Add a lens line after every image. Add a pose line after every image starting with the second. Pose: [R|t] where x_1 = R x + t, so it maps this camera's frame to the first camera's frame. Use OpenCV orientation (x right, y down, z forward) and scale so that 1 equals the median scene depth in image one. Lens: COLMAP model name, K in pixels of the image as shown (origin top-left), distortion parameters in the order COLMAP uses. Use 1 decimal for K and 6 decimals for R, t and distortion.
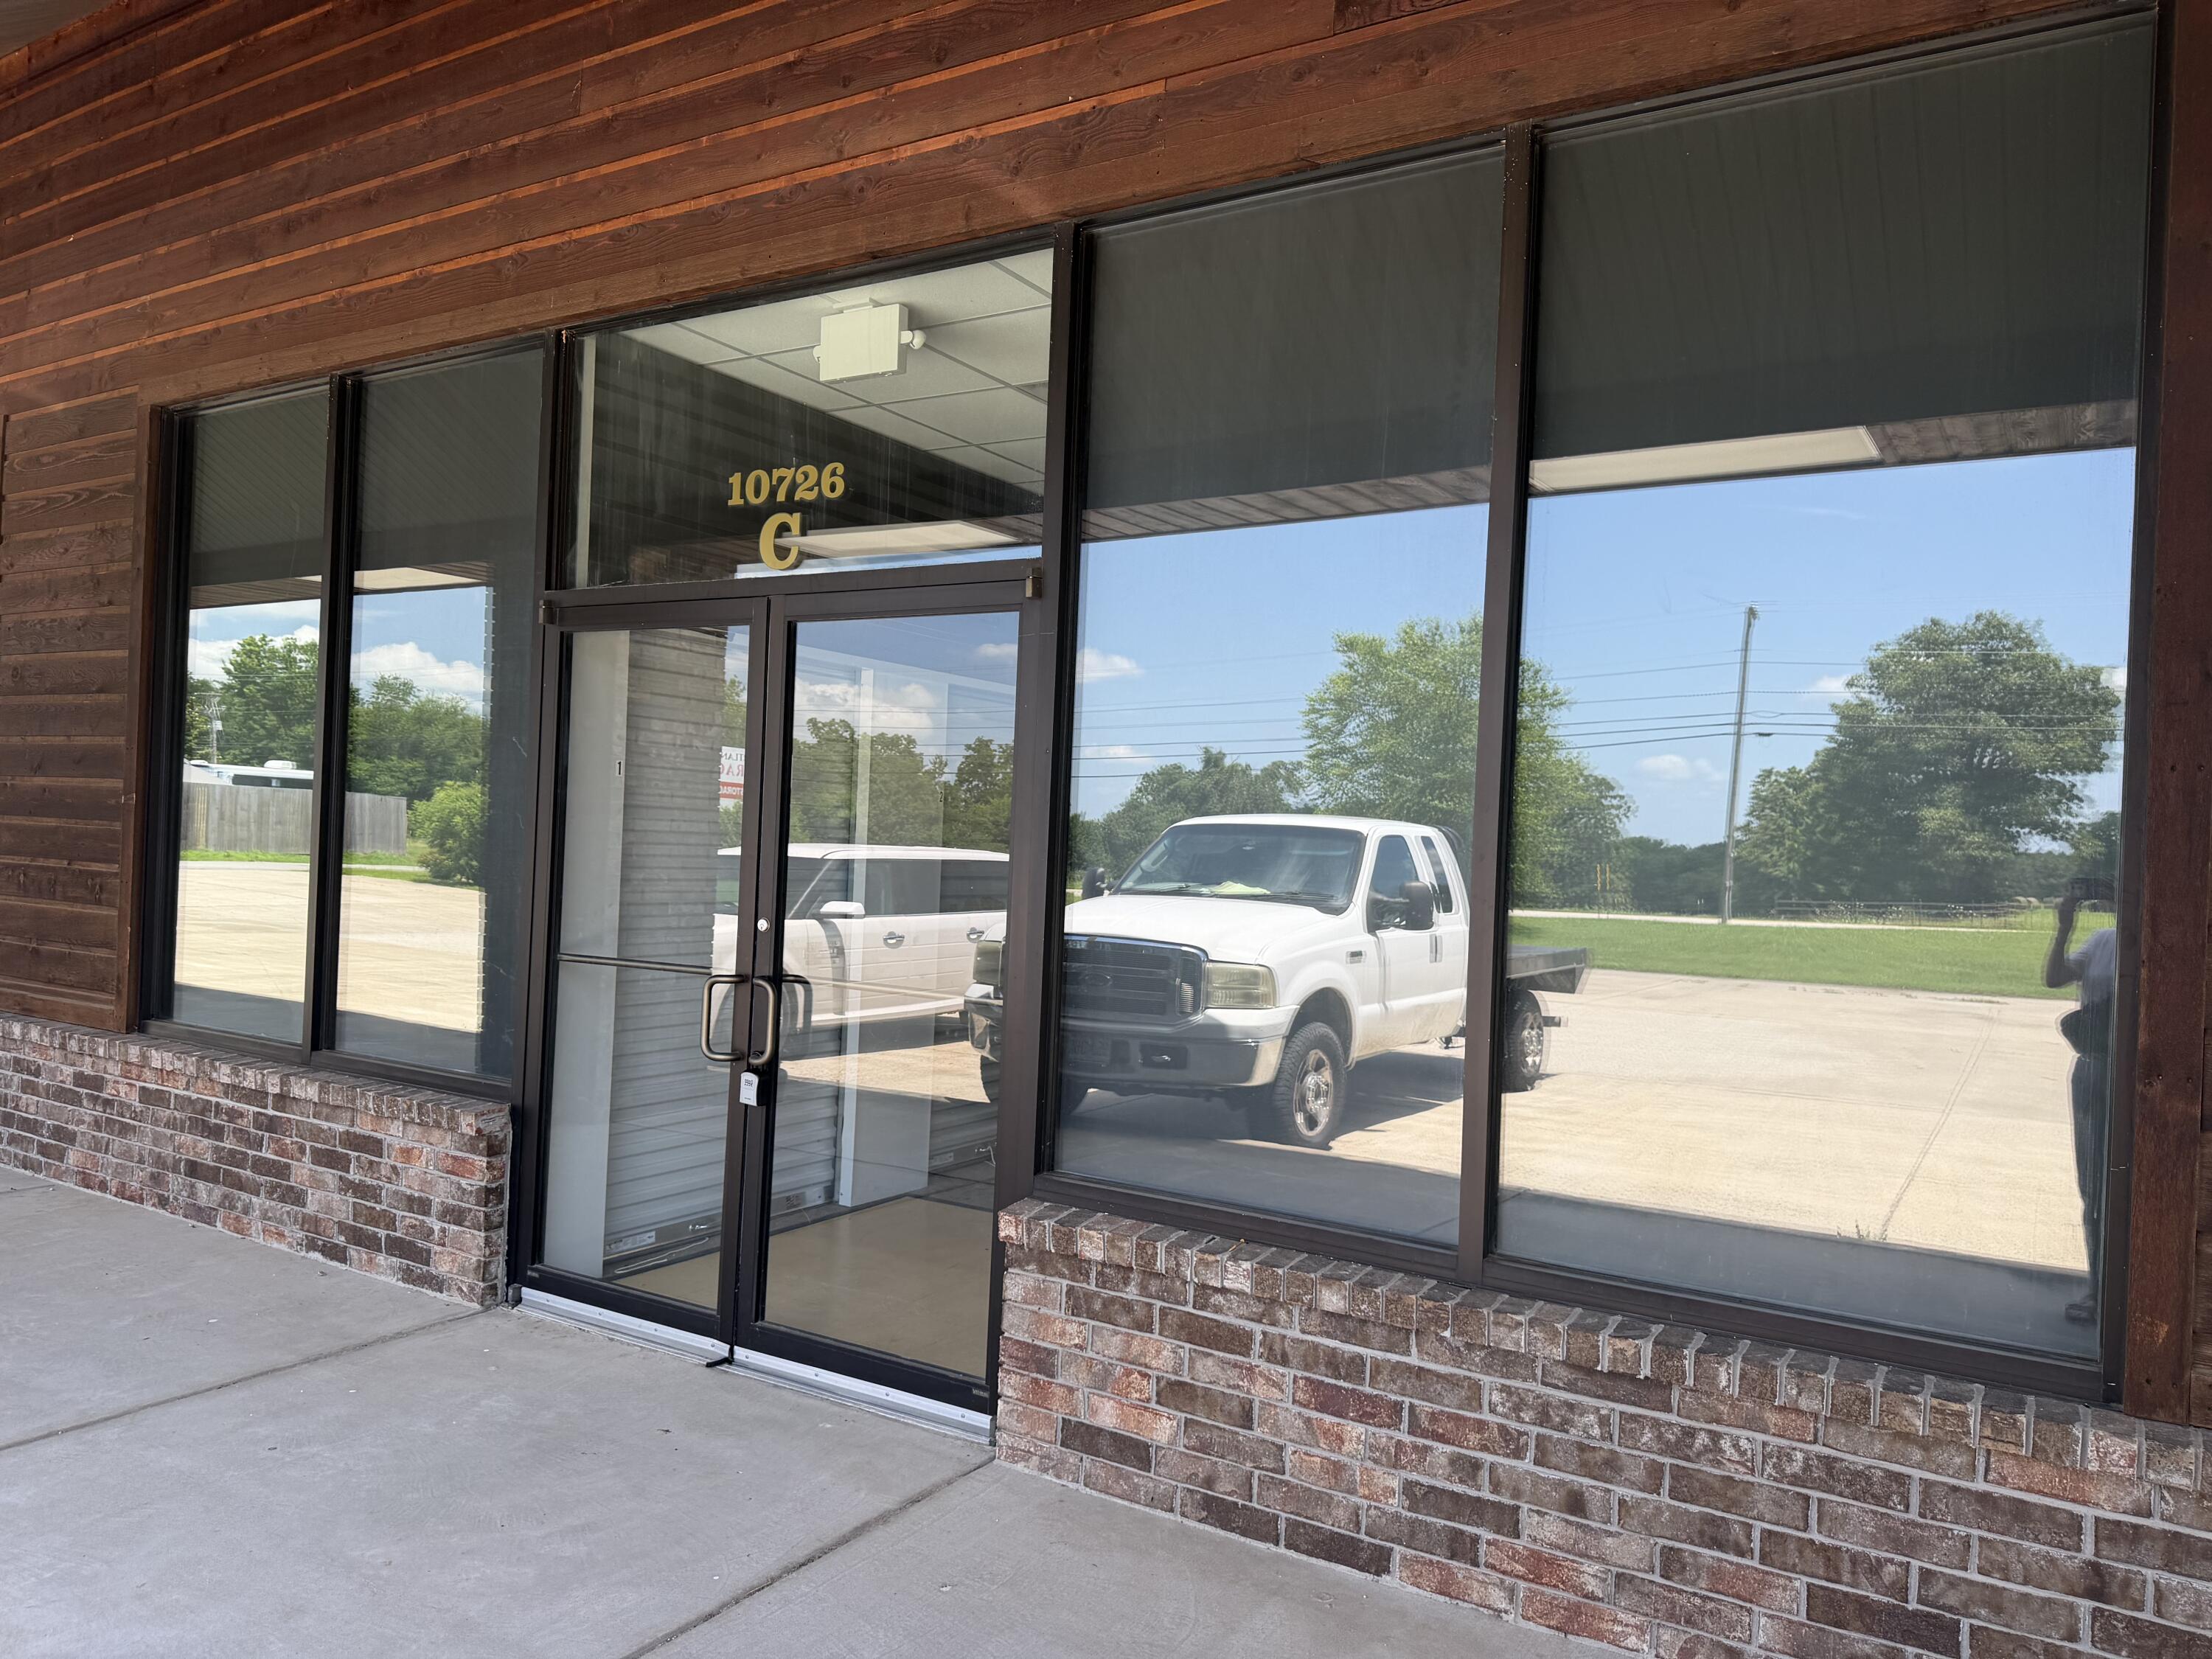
lens RADIAL K [[1543.8, 0, 1106.4], [0, 1543.8, 844.4], [0, 0, 1]] dist [0.055789, -0.080347]
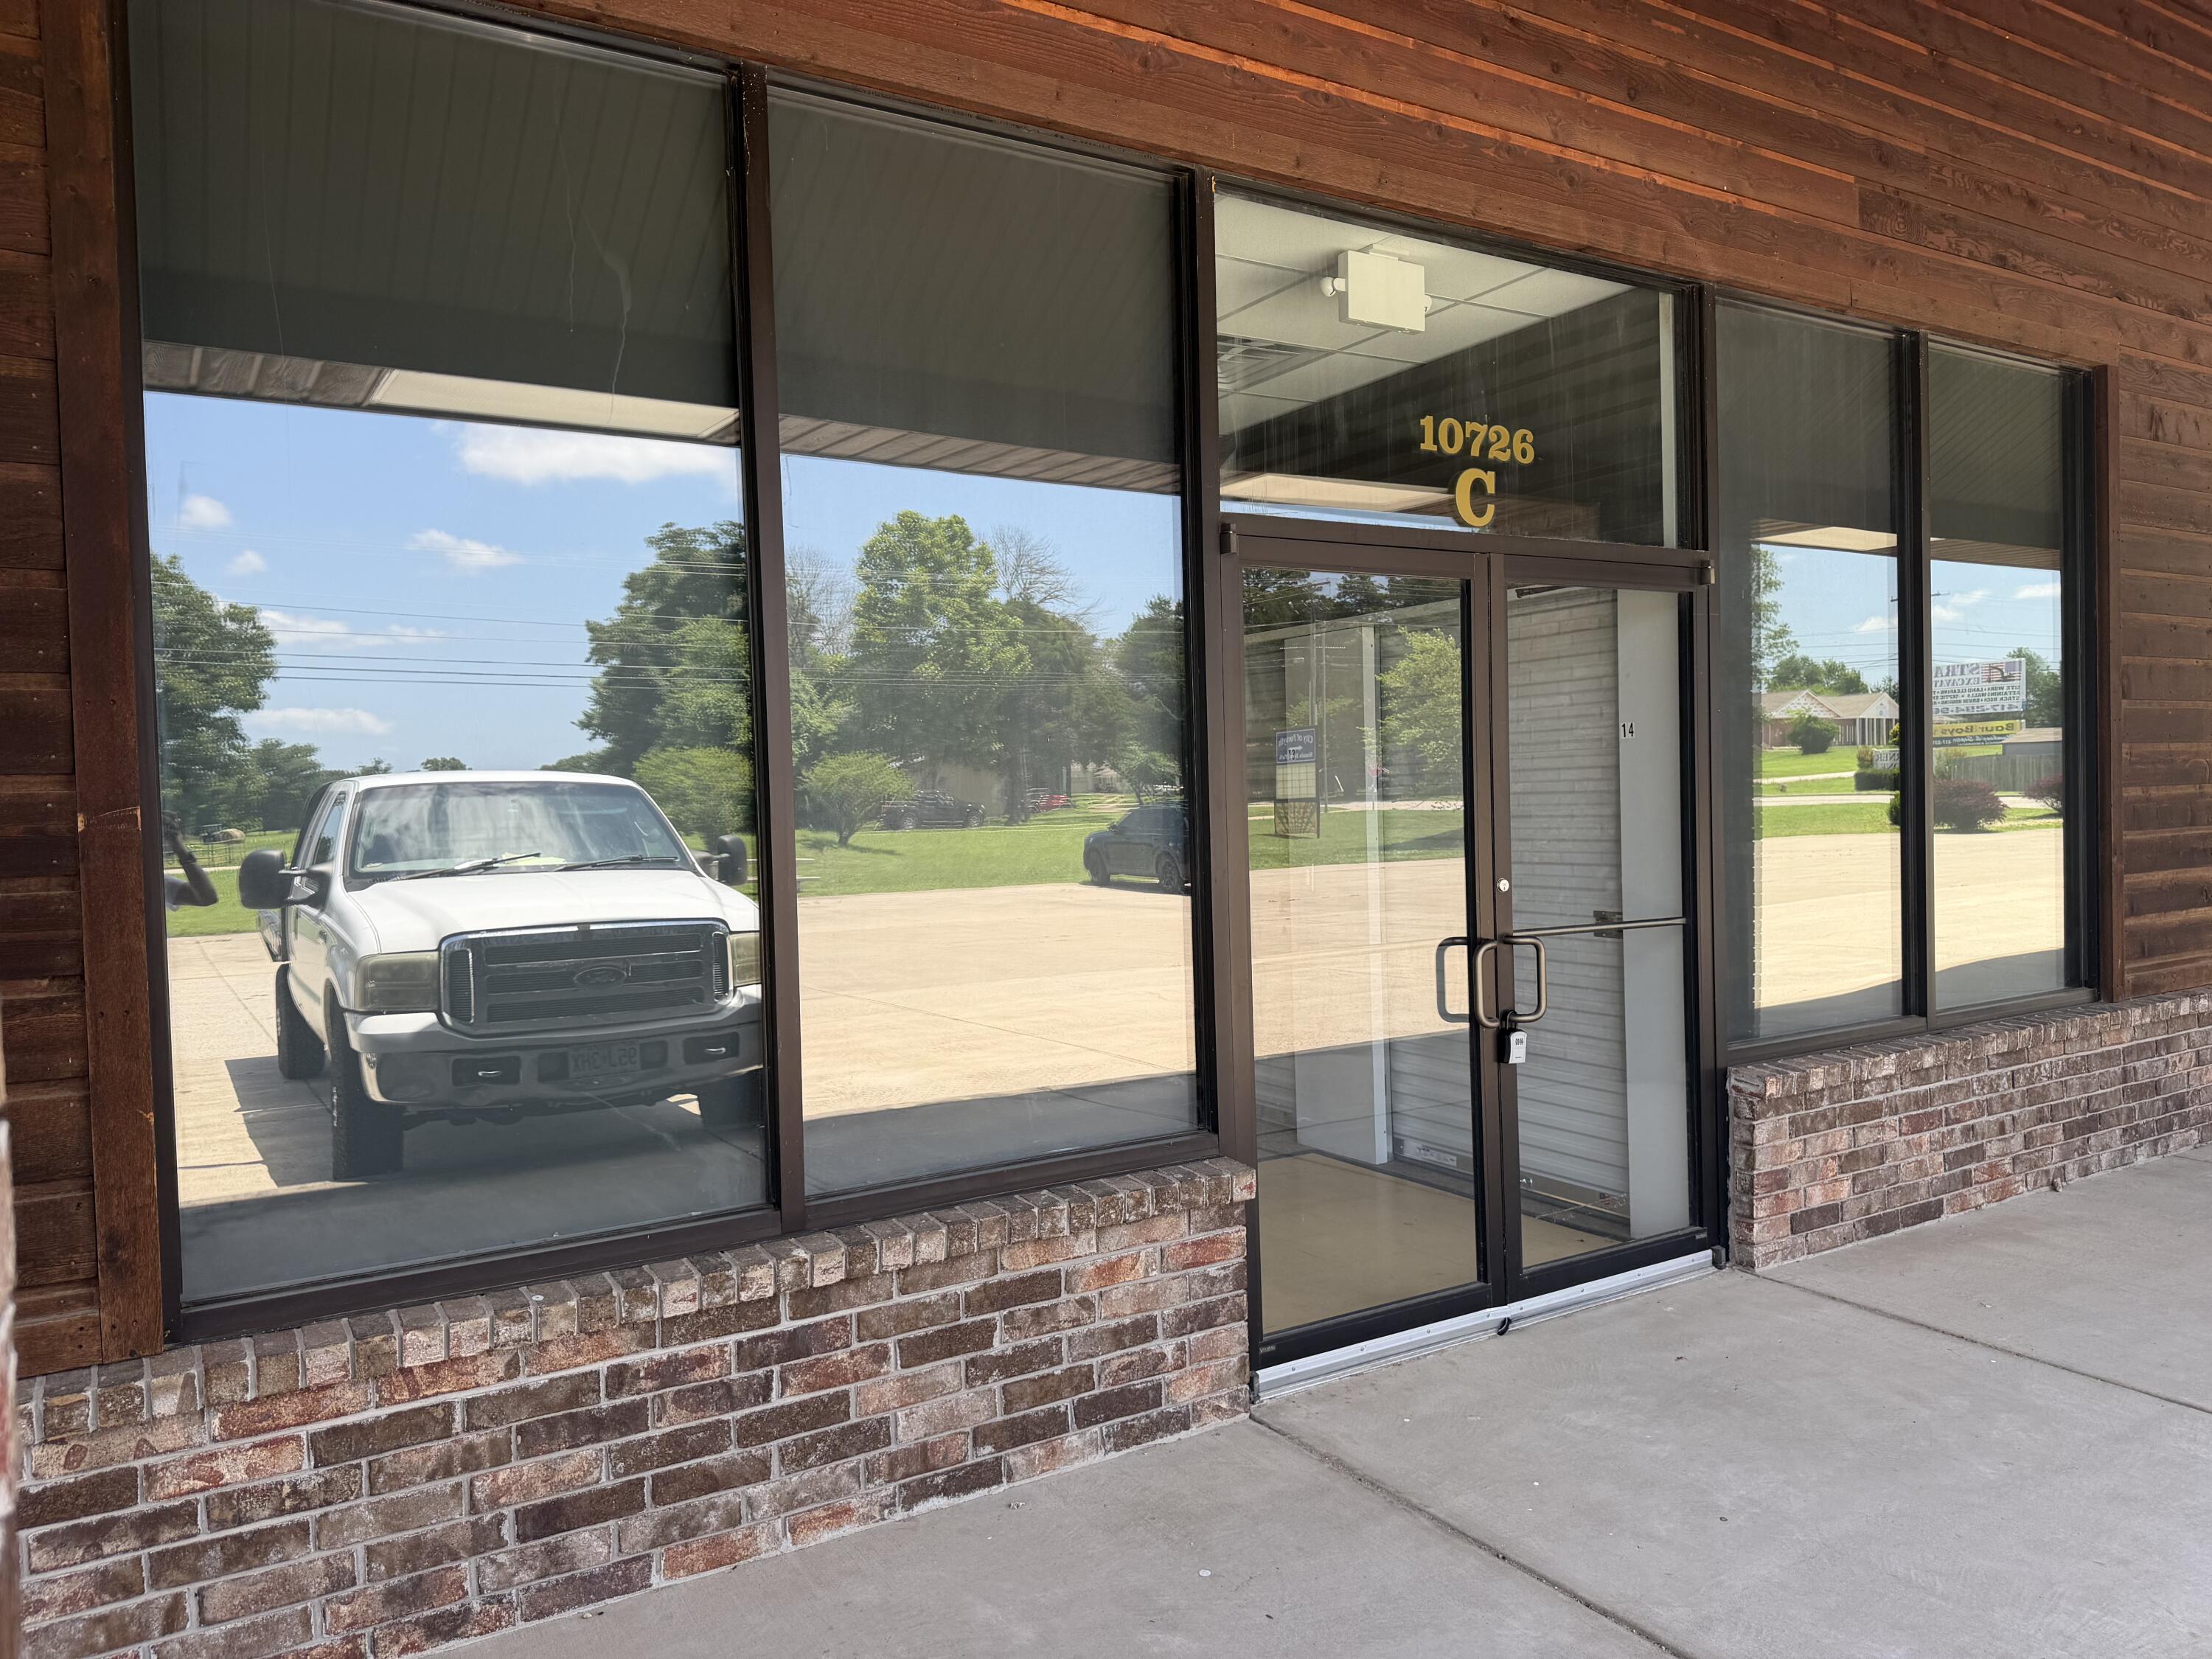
lens RADIAL K [[1545.1, 0, 1088.0], [0, 1545.1, 839.8], [0, 0, 1]] dist [0.029036, -0.036204]
pose [[0.453277, -0.079580, 0.887810, -1.166122], [0.045977, 0.996768, 0.065873, -0.052522], [-0.890183, 0.010960, 0.455471, 0.742820]]
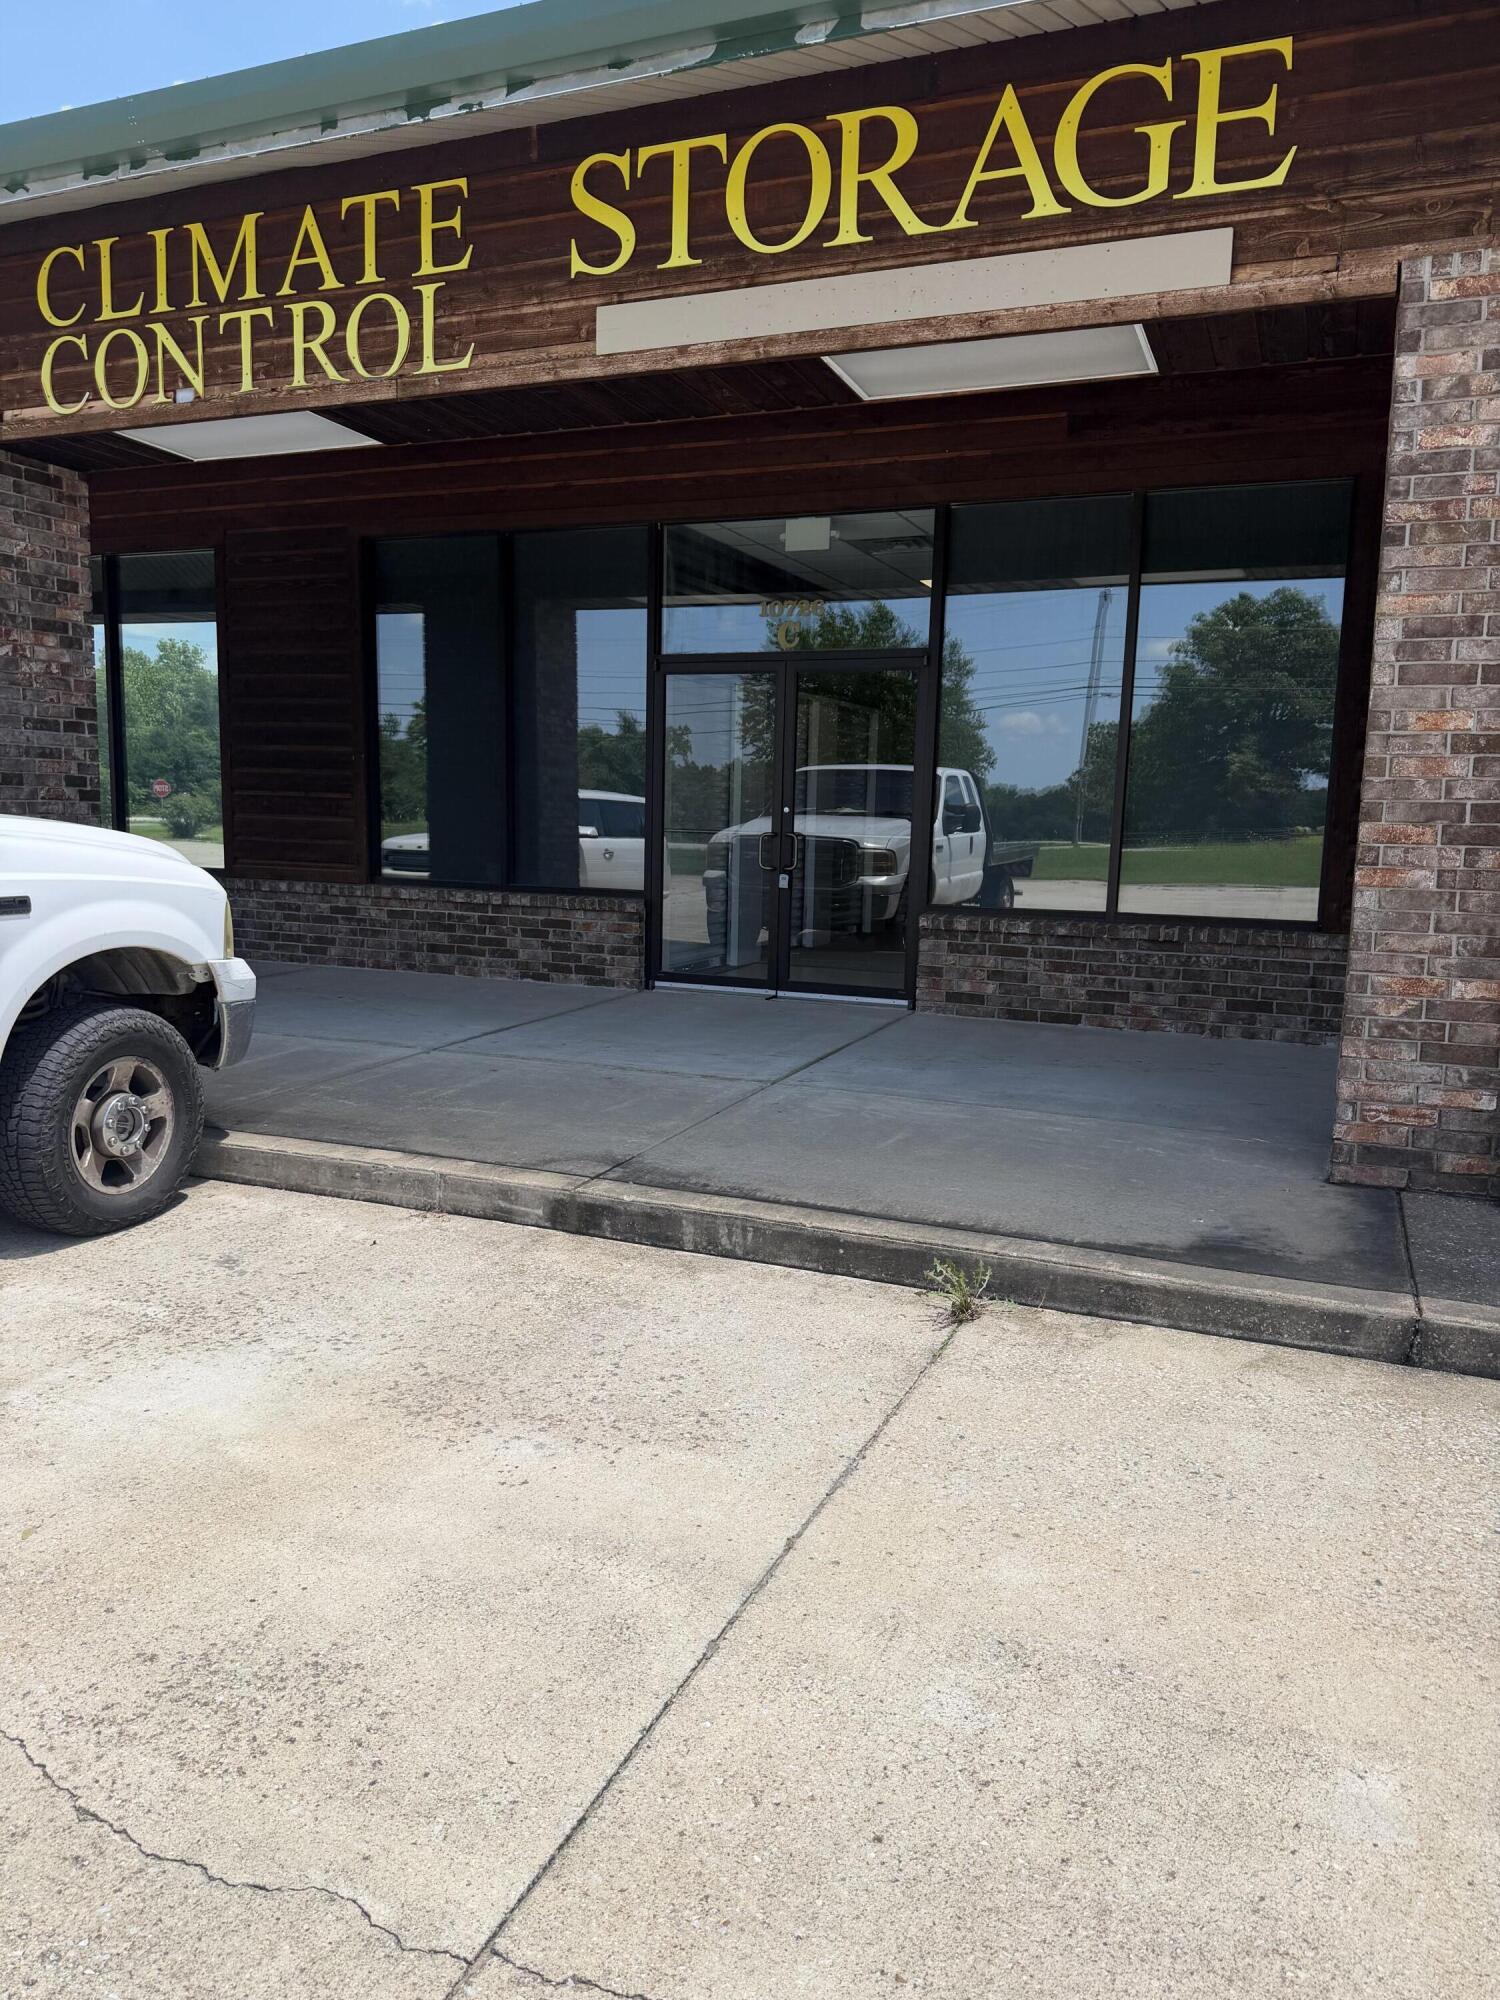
lens RADIAL K [[1375.9, 0, 750.0], [0, 1375.9, 1000.0], [0, 0, 1]] dist [0.136489, -0.000953]
pose [[0.986622, -0.041862, 0.157556, -0.578710], [0.018605, 0.989068, 0.146285, 0.028903], [-0.161957, -0.141396, 0.976615, -0.980385]]
